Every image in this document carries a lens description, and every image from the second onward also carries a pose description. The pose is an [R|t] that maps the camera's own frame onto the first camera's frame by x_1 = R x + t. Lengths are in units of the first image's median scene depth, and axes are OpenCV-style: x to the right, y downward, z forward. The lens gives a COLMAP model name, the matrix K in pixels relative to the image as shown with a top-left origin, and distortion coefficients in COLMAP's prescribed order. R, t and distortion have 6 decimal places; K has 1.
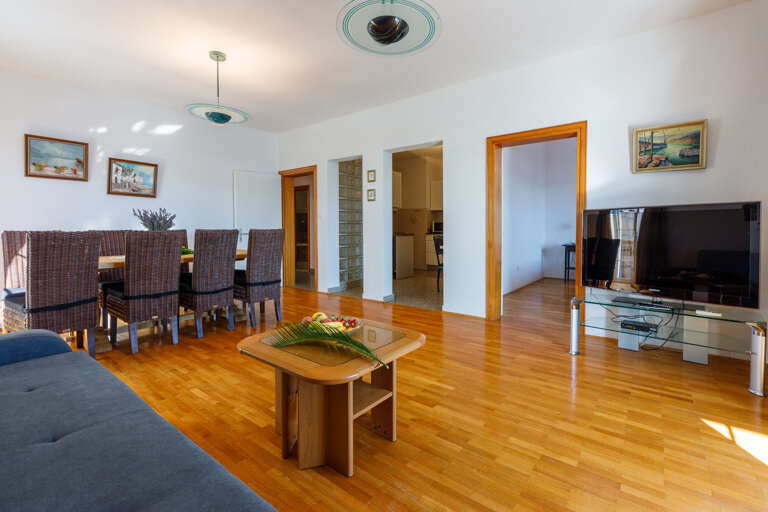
lens RADIAL K [[349.8, 0, 384.3], [0, 349.8, 234.7], [0, 0, 1]] dist [0.001378, 0.000208]
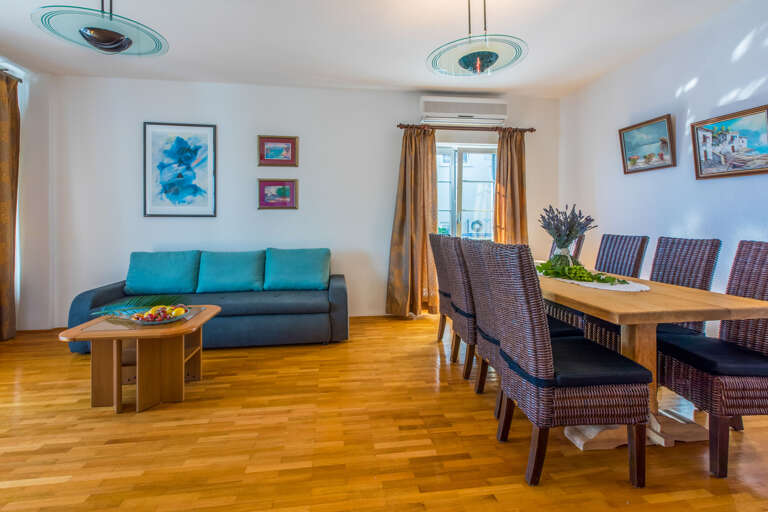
lens RADIAL K [[358.5, 0, 382.2], [0, 358.5, 222.2], [0, 0, 1]] dist [-0.000462, -0.000647]
pose [[-0.696623, -0.001243, -0.717436, 0.094507], [-0.017393, 0.999734, 0.015157, -0.039070], [0.717227, 0.023037, -0.696459, 1.089035]]
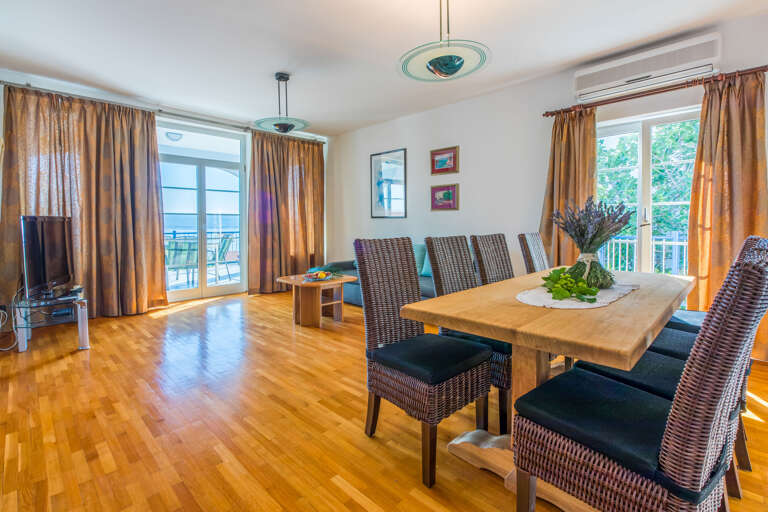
lens RADIAL K [[357.1, 0, 378.3], [0, 357.1, 228.6], [0, 0, 1]] dist [-0.000722, -0.000392]
pose [[-0.993180, 0.000193, 0.116593, -0.337224], [0.004582, 0.999291, 0.037377, -0.040378], [-0.116503, 0.037657, -0.992476, 1.375732]]
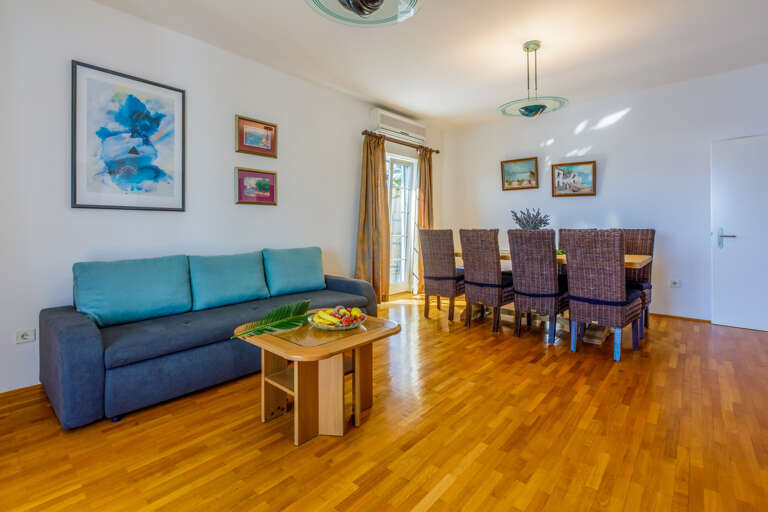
lens RADIAL K [[357.1, 0, 378.3], [0, 357.1, 228.6], [0, 0, 1]] dist [-0.000722, -0.000392]
pose [[-0.067962, 0.001844, -0.997686, 0.417660], [-0.020741, 0.999780, 0.003261, -0.006403], [0.997472, 0.020915, -0.067908, 0.539724]]
